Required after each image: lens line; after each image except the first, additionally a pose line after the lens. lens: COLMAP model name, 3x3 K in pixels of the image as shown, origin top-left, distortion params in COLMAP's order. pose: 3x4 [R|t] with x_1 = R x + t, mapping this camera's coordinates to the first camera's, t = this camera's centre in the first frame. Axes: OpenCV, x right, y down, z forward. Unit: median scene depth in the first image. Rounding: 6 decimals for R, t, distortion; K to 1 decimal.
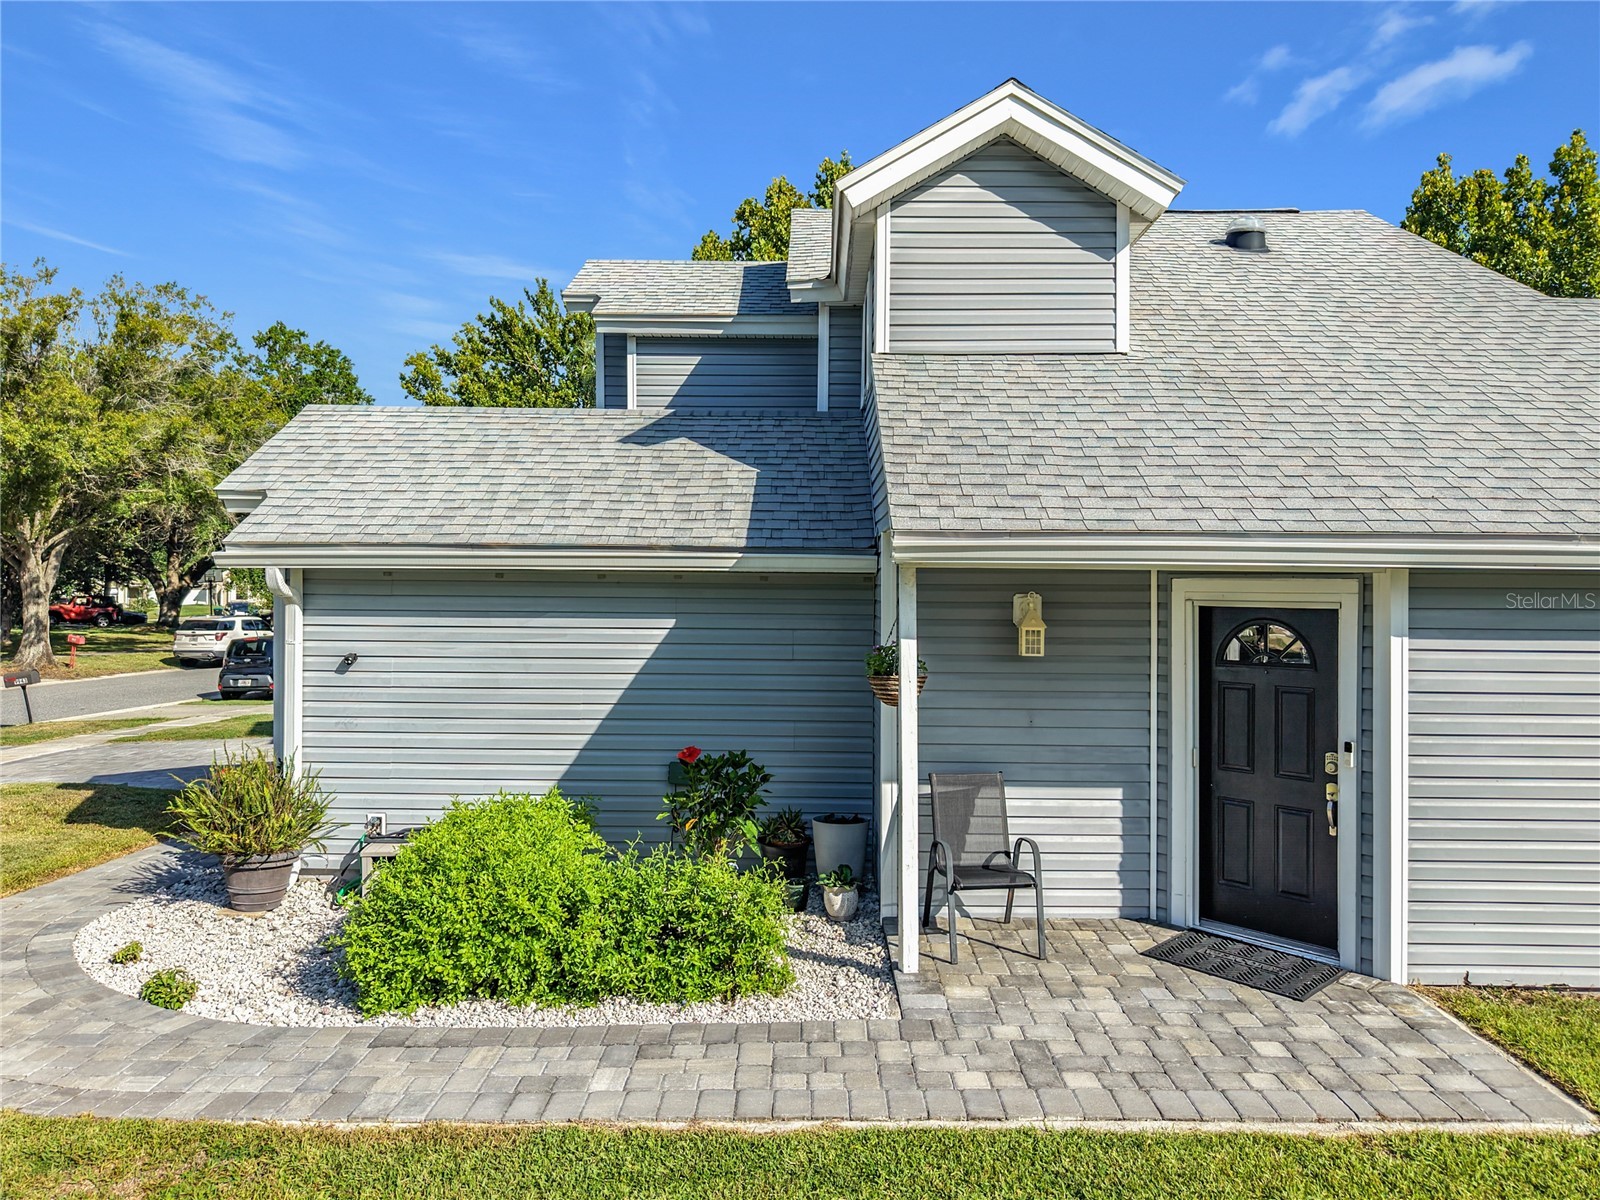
lens RADIAL K [[1088.4, 0, 823.0], [0, 1088.4, 610.4], [0, 0, 1]] dist [0.018755, -0.029360]
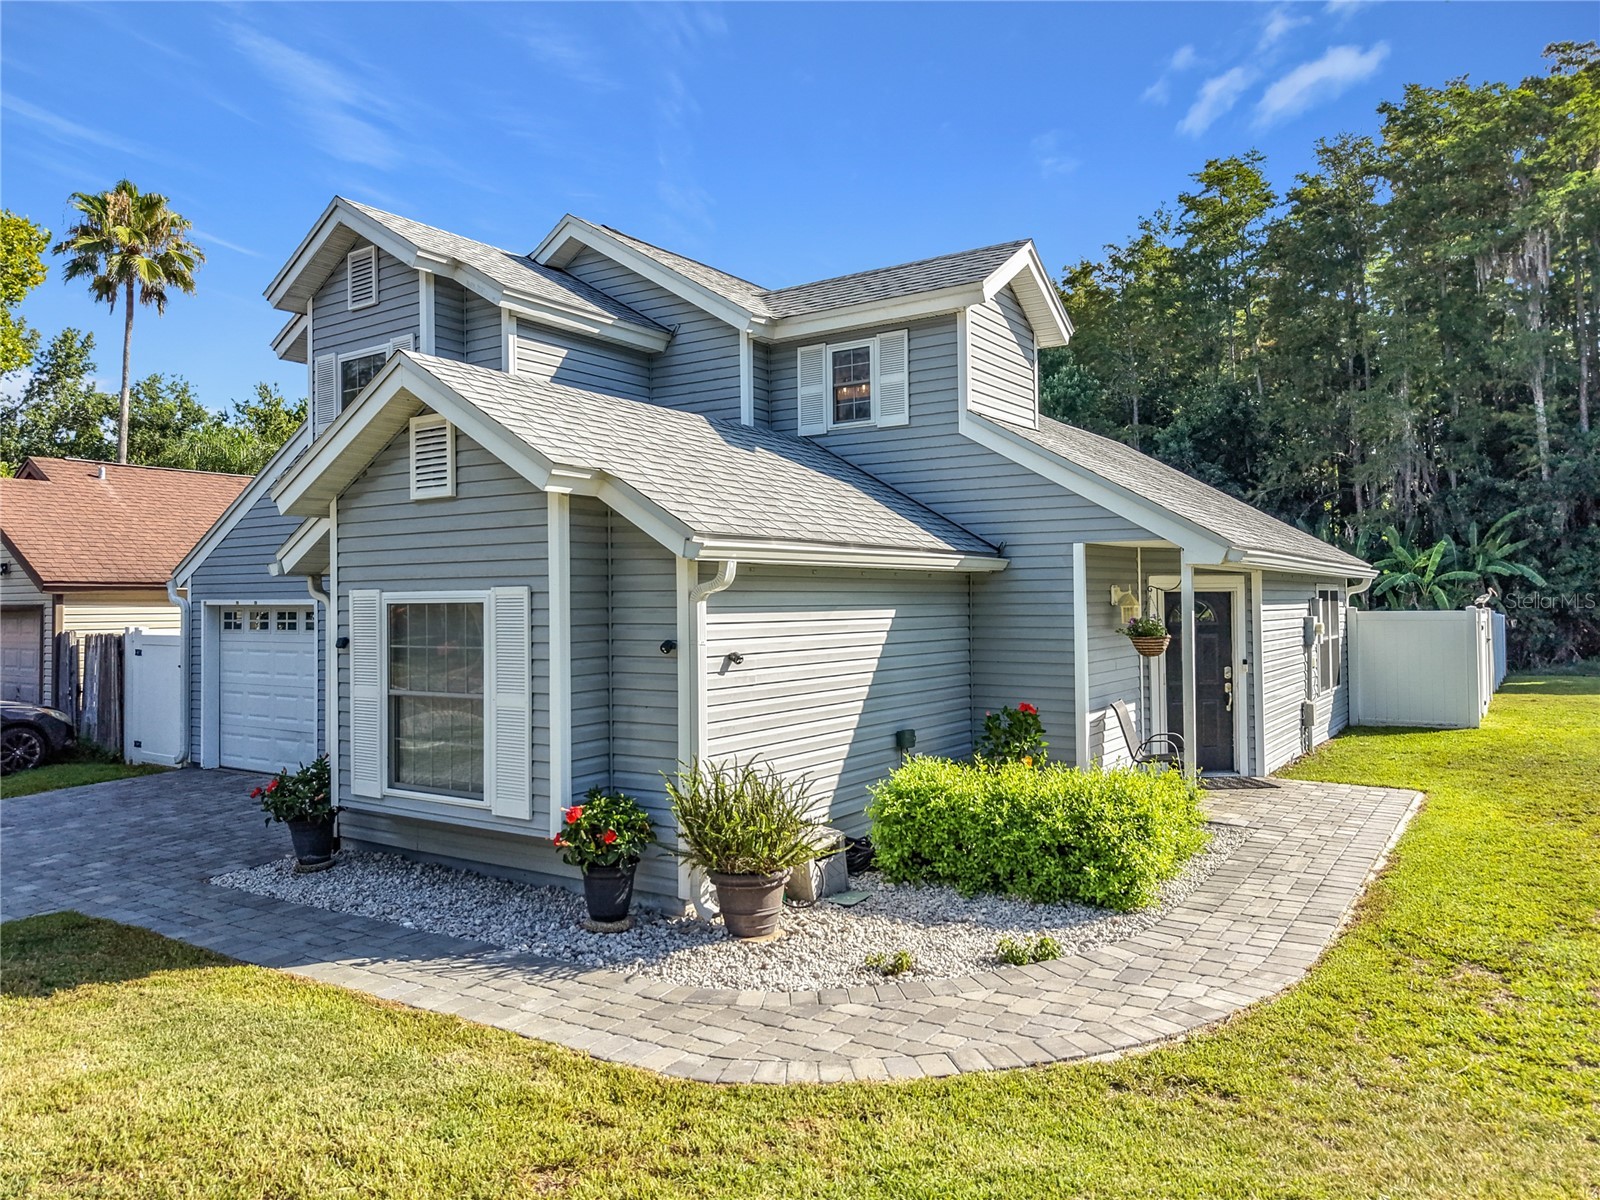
lens RADIAL K [[1088.4, 0, 794.6], [0, 1088.4, 592.8], [0, 0, 1]] dist [0.018755, -0.029360]
pose [[0.550826, -0.006603, 0.834594, -1.506233], [0.031227, 0.999432, -0.012703, 0.001538], [-0.834036, 0.033059, 0.550719, 0.566821]]
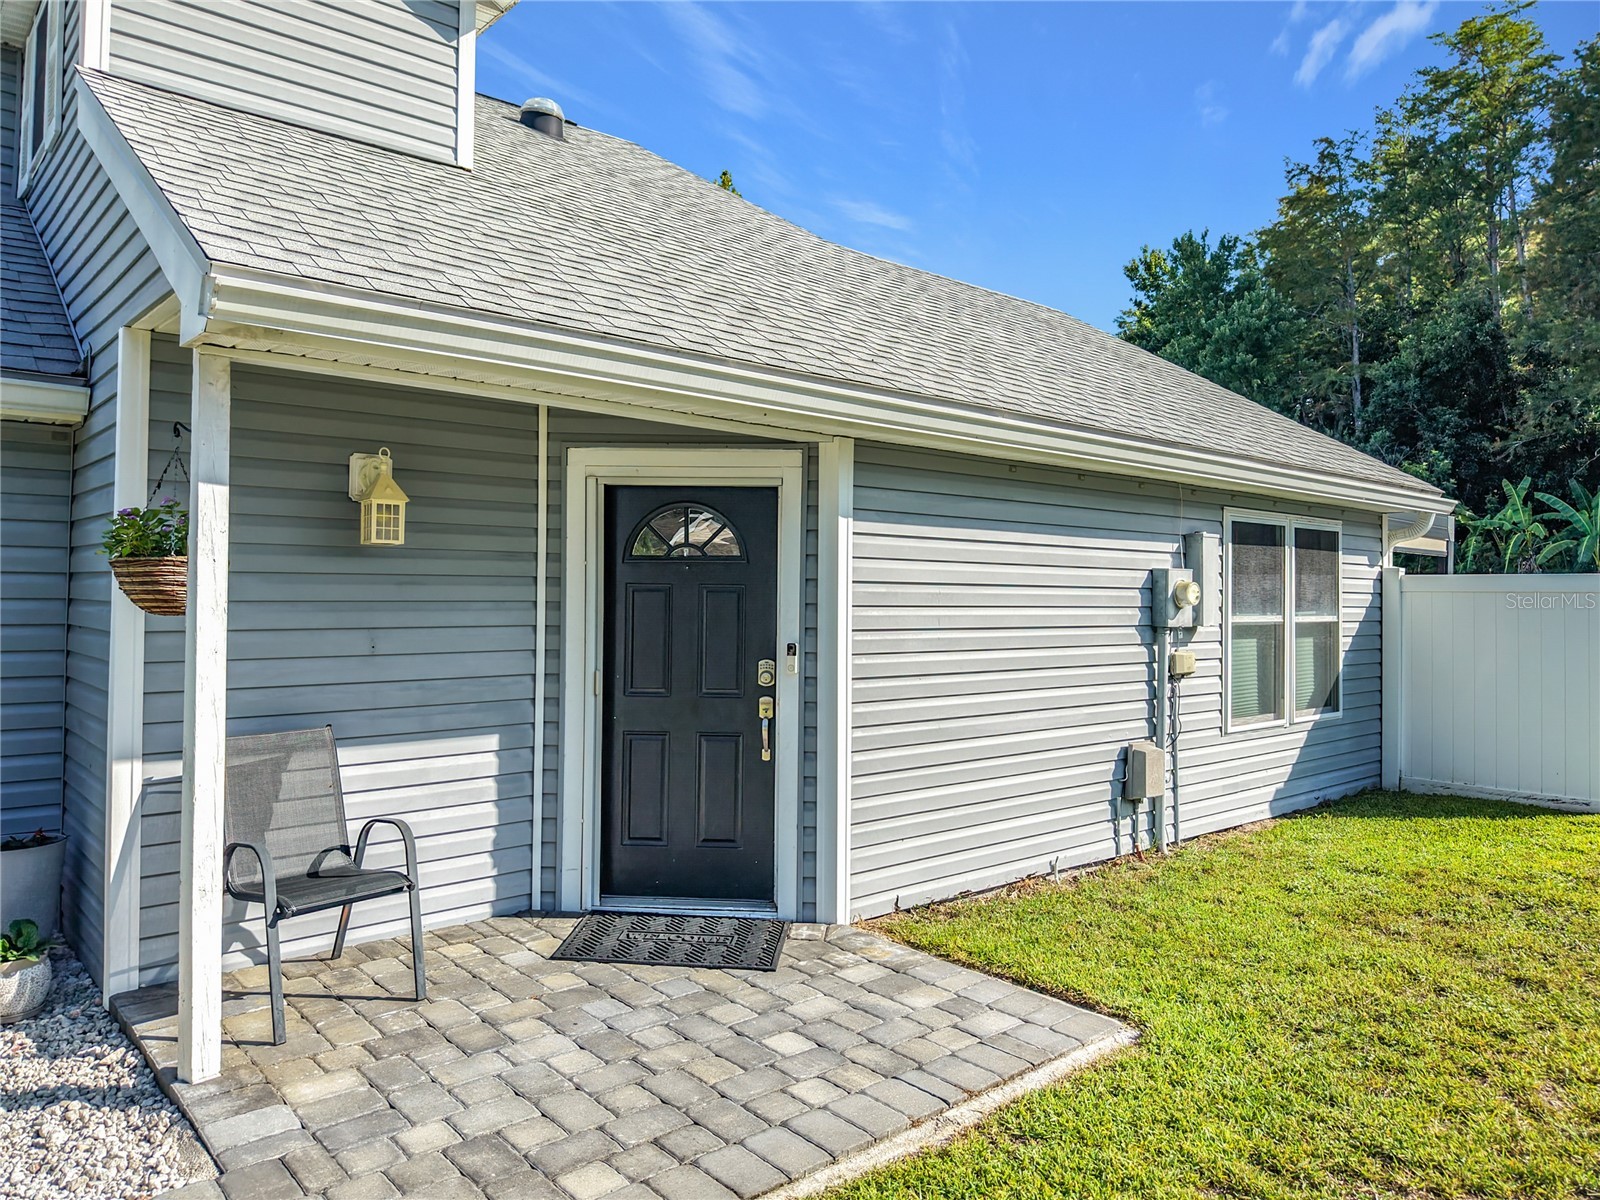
lens RADIAL K [[1088.4, 0, 790.1], [0, 1088.4, 569.9], [0, 0, 1]] dist [0.018755, -0.029360]
pose [[0.749368, 0.015018, 0.661983, -0.068141], [0.009380, 0.999402, -0.033291, 0.087585], [-0.662087, 0.031156, 0.748779, 0.359372]]
